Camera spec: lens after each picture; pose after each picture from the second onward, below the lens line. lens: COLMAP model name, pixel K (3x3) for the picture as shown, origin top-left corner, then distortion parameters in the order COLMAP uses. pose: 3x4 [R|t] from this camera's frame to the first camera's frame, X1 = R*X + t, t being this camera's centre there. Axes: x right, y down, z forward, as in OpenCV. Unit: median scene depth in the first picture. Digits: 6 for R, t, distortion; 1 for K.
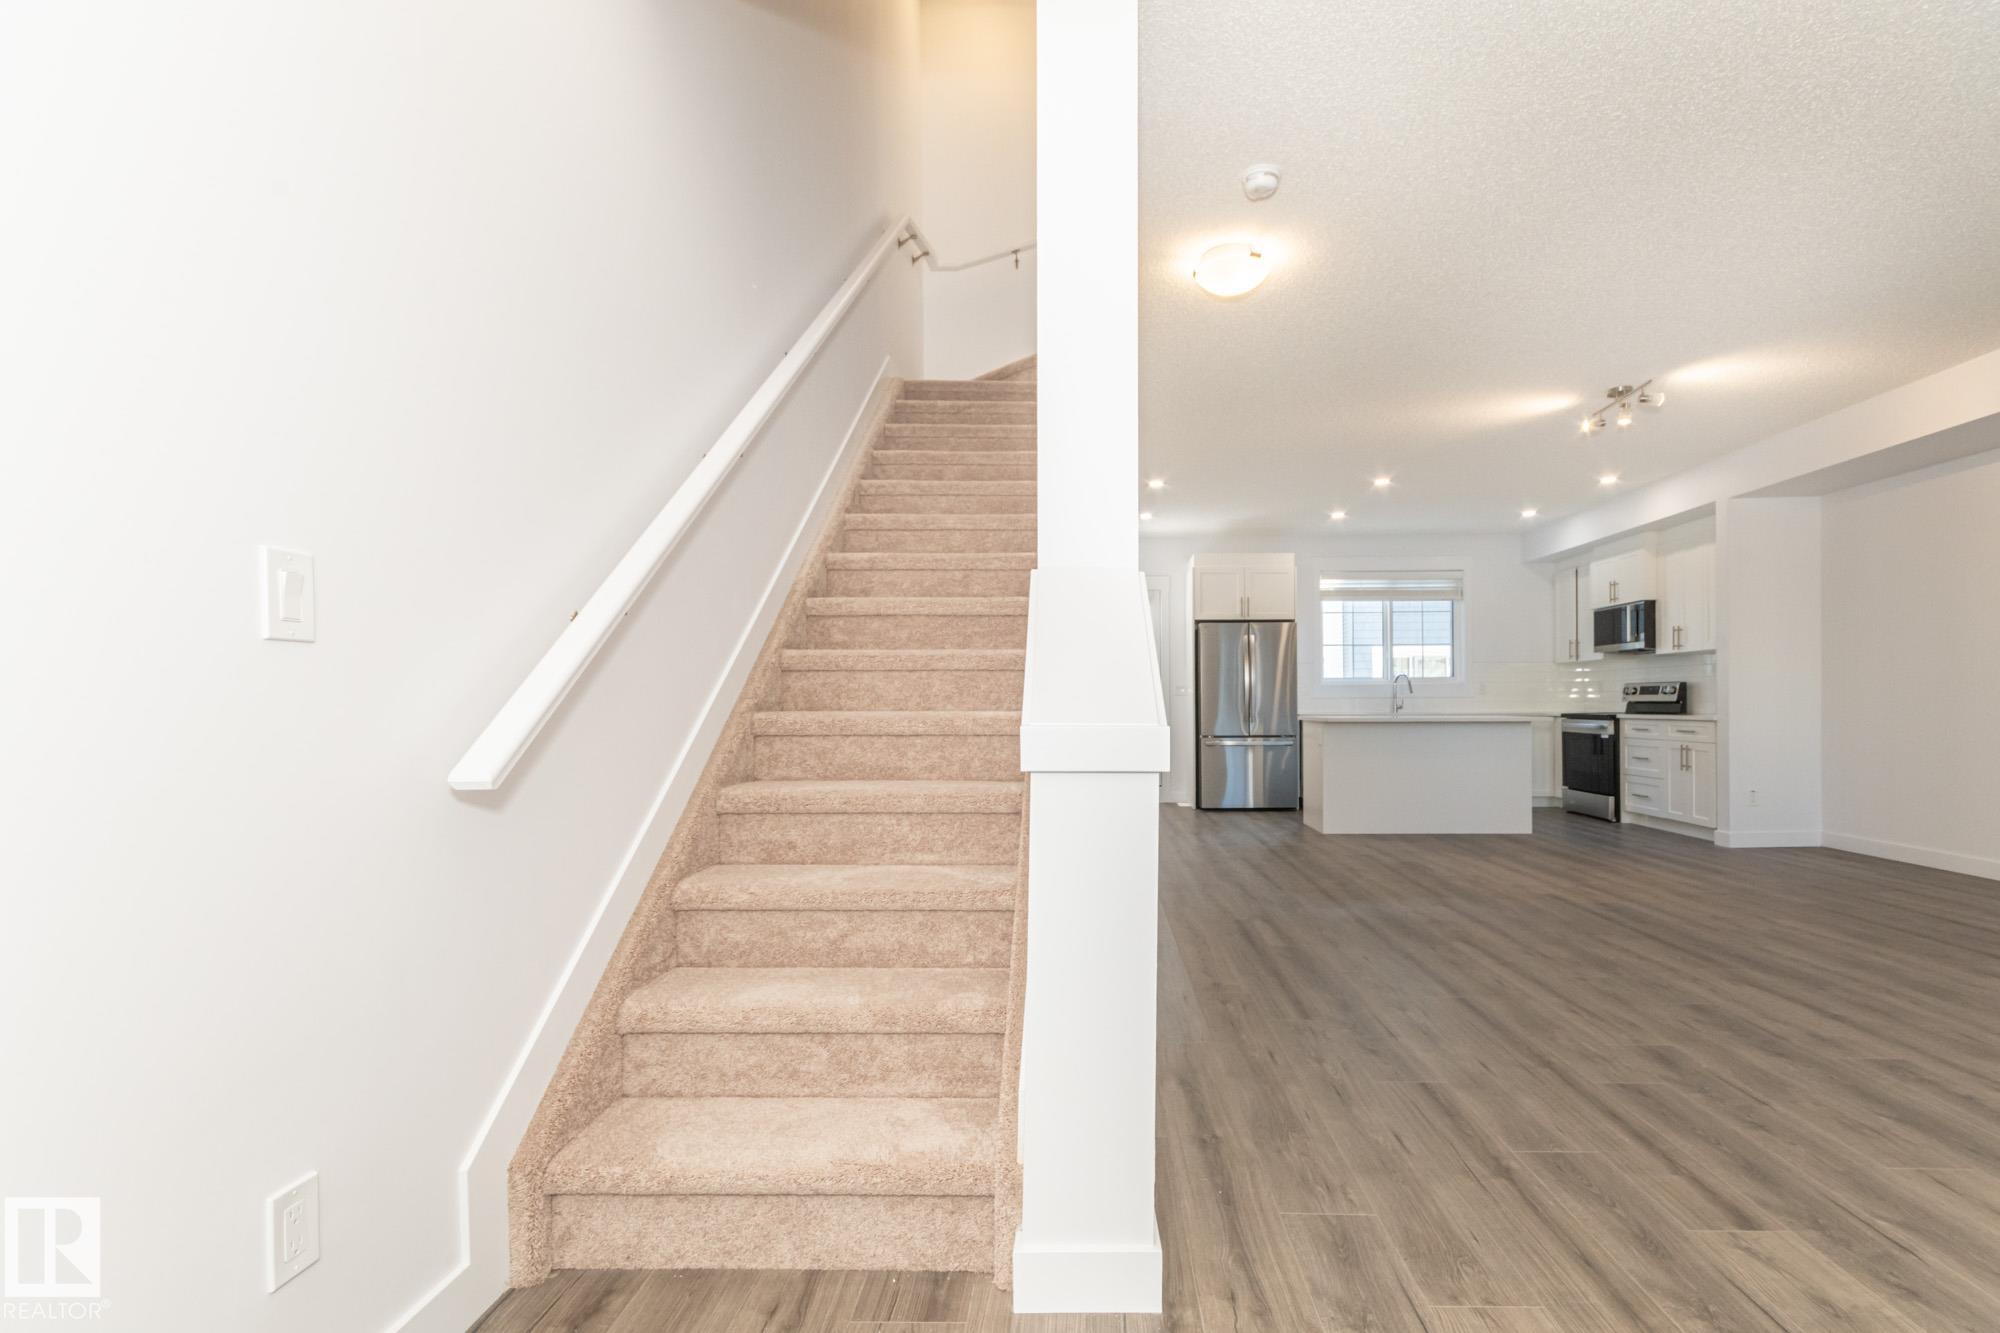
lens RADIAL K [[914.2, 0, 1067.5], [0, 914.2, 705.5], [0, 0, 1]] dist [0.001459, 0.000407]
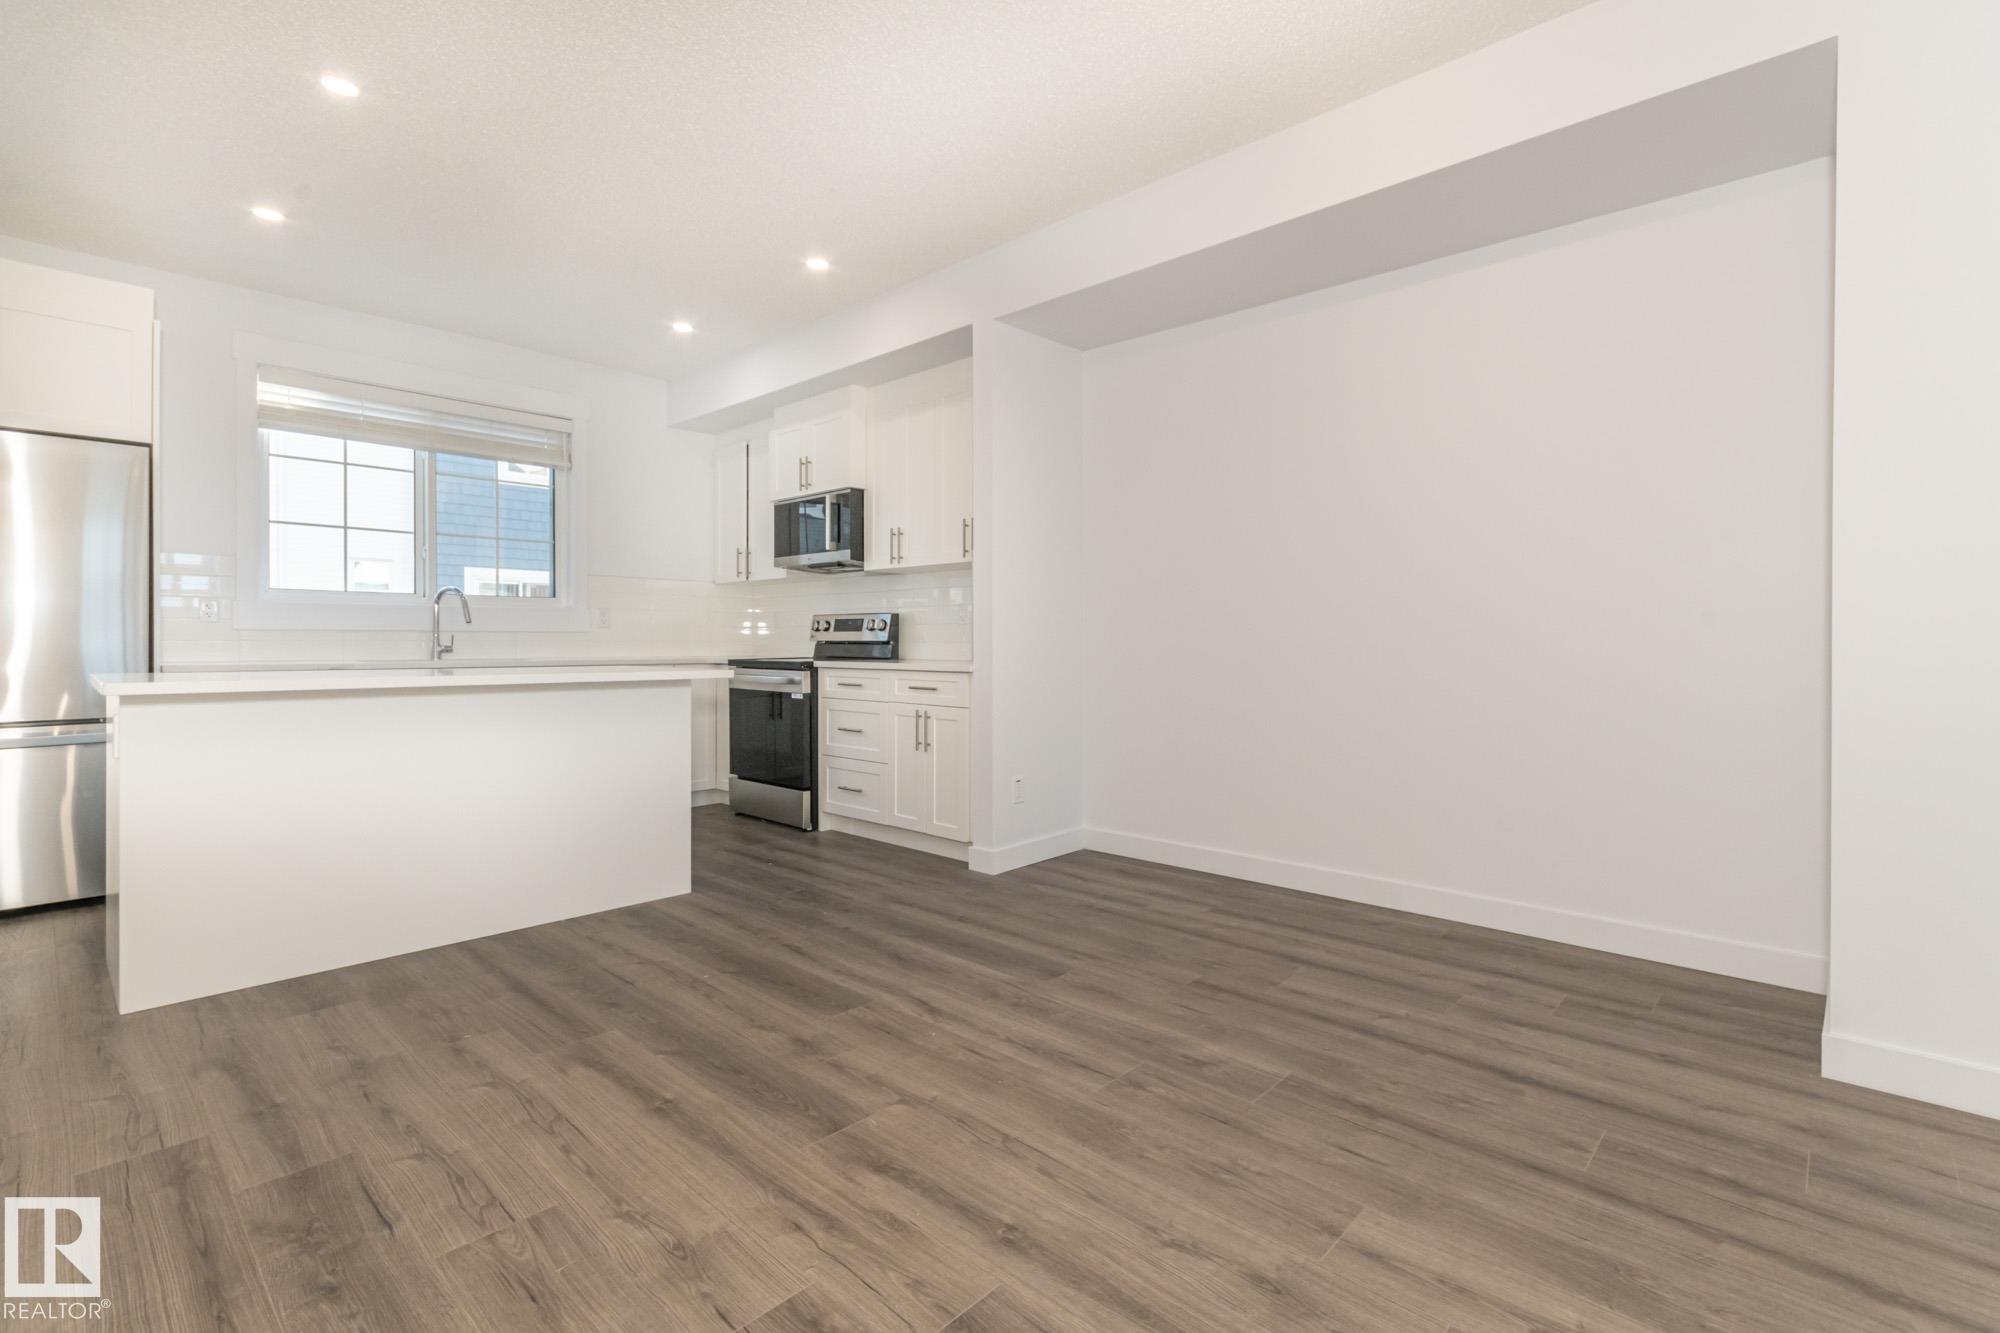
lens RADIAL K [[899.4, 0, 1044.1], [0, 899.4, 641.0], [0, 0, 1]] dist [0.002669, 0.000134]
pose [[0.647929, 0.007306, 0.761666, 0.224519], [-0.002705, 0.999970, -0.007290, -0.000266], [-0.761696, 0.002663, 0.647929, 0.466189]]
